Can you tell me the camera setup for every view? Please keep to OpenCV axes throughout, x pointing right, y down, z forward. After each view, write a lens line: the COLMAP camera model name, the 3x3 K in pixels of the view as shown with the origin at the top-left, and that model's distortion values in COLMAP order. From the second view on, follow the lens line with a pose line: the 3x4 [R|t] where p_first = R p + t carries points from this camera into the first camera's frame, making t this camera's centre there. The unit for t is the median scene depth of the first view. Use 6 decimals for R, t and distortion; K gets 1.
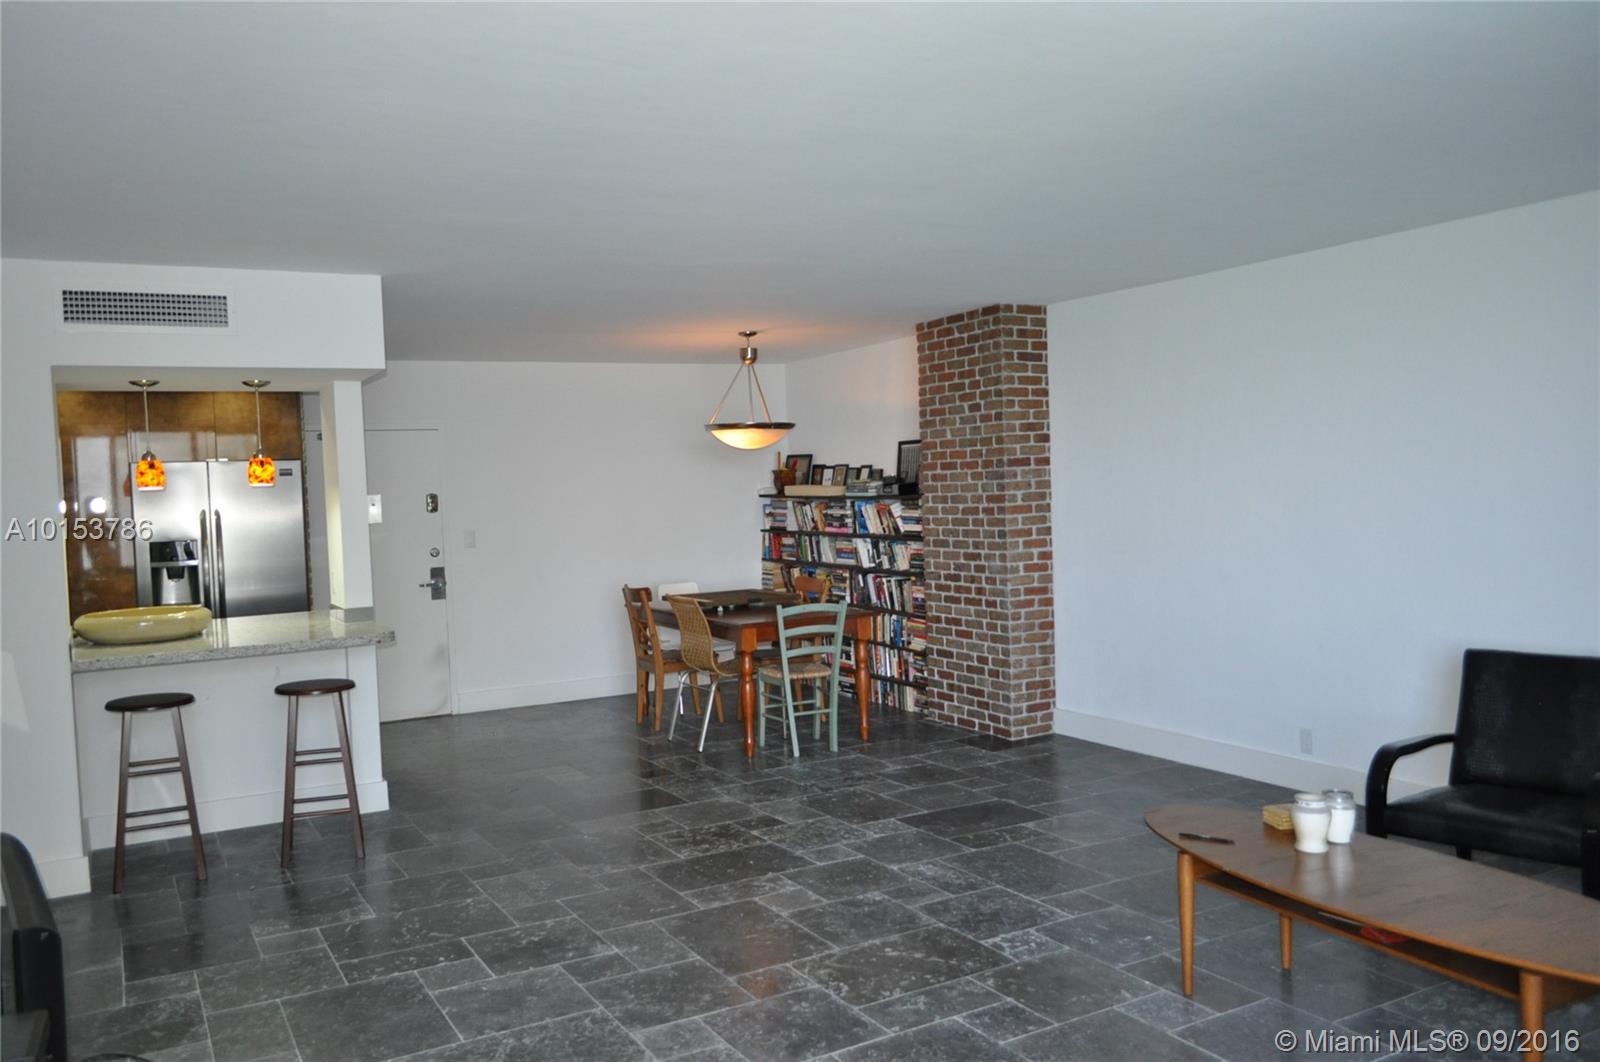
lens RADIAL K [[1242.9, 0, 797.7], [0, 1242.9, 537.1], [0, 0, 1]] dist [-0.012525, 0.007759]
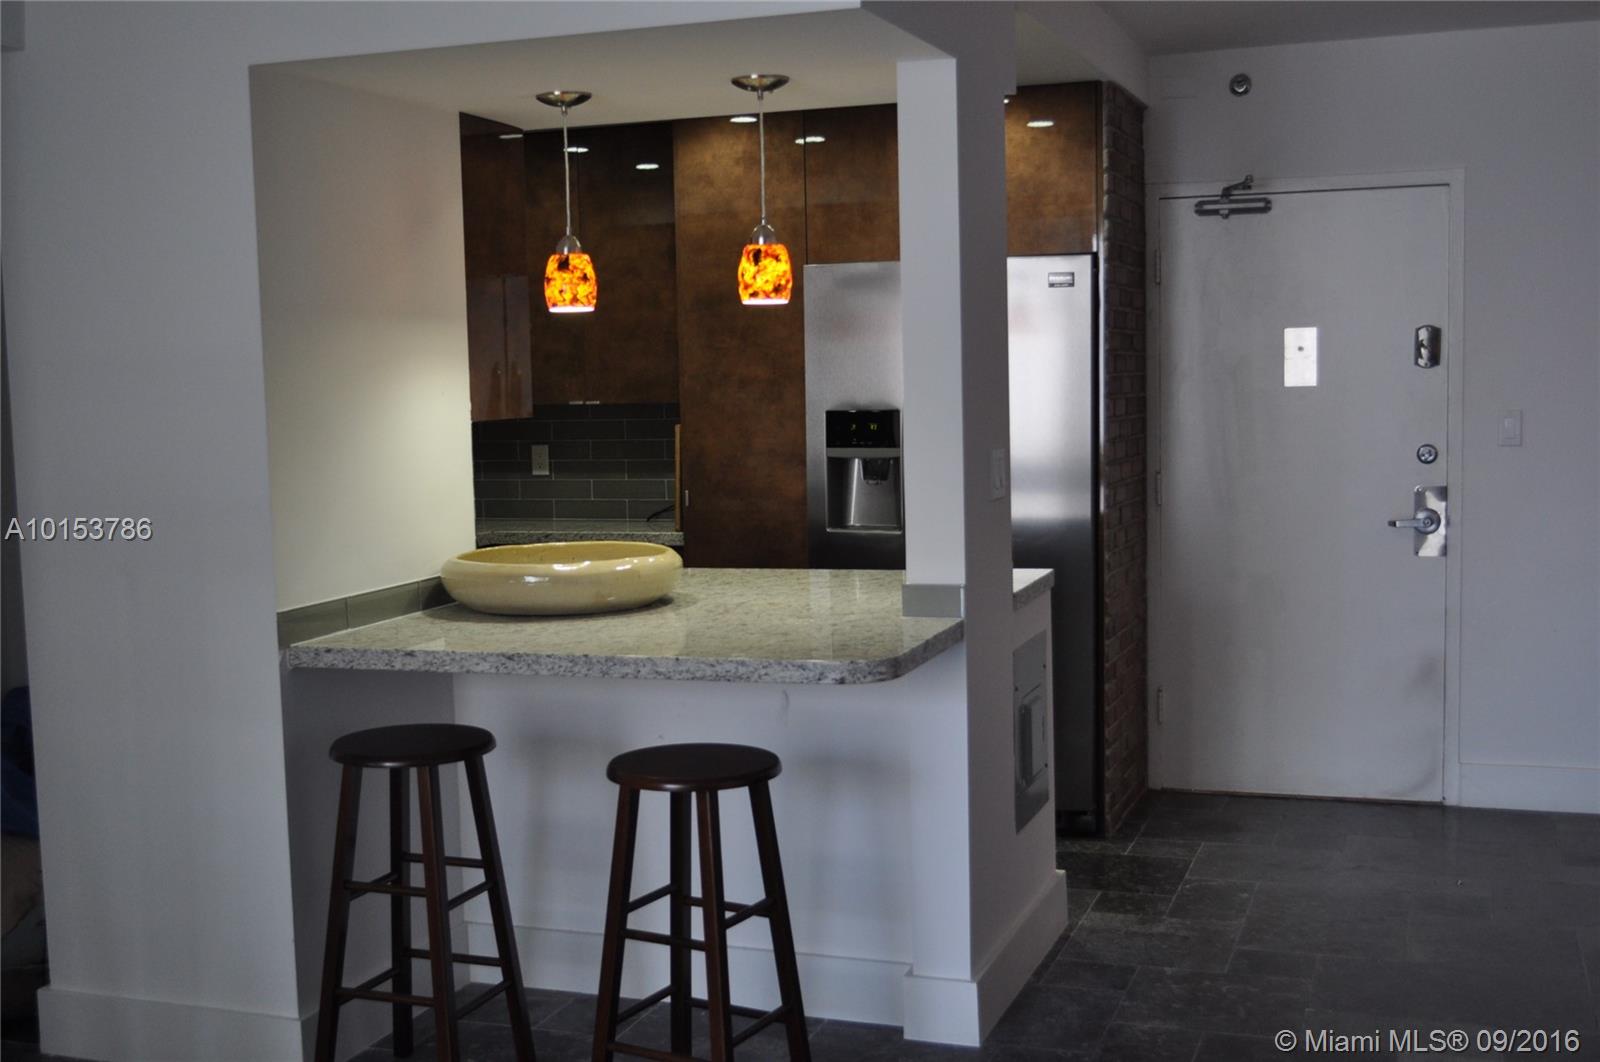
lens RADIAL K [[1884.3, 0, 800.0], [0, 1884.3, 531.0], [0, 0, 1]] dist [-0.008620, -0.006513]
pose [[0.660385, 0.086455, -0.745933, 0.093056], [-0.031357, 0.995659, 0.087639, -0.015666], [0.750272, -0.034485, 0.660229, 0.444192]]
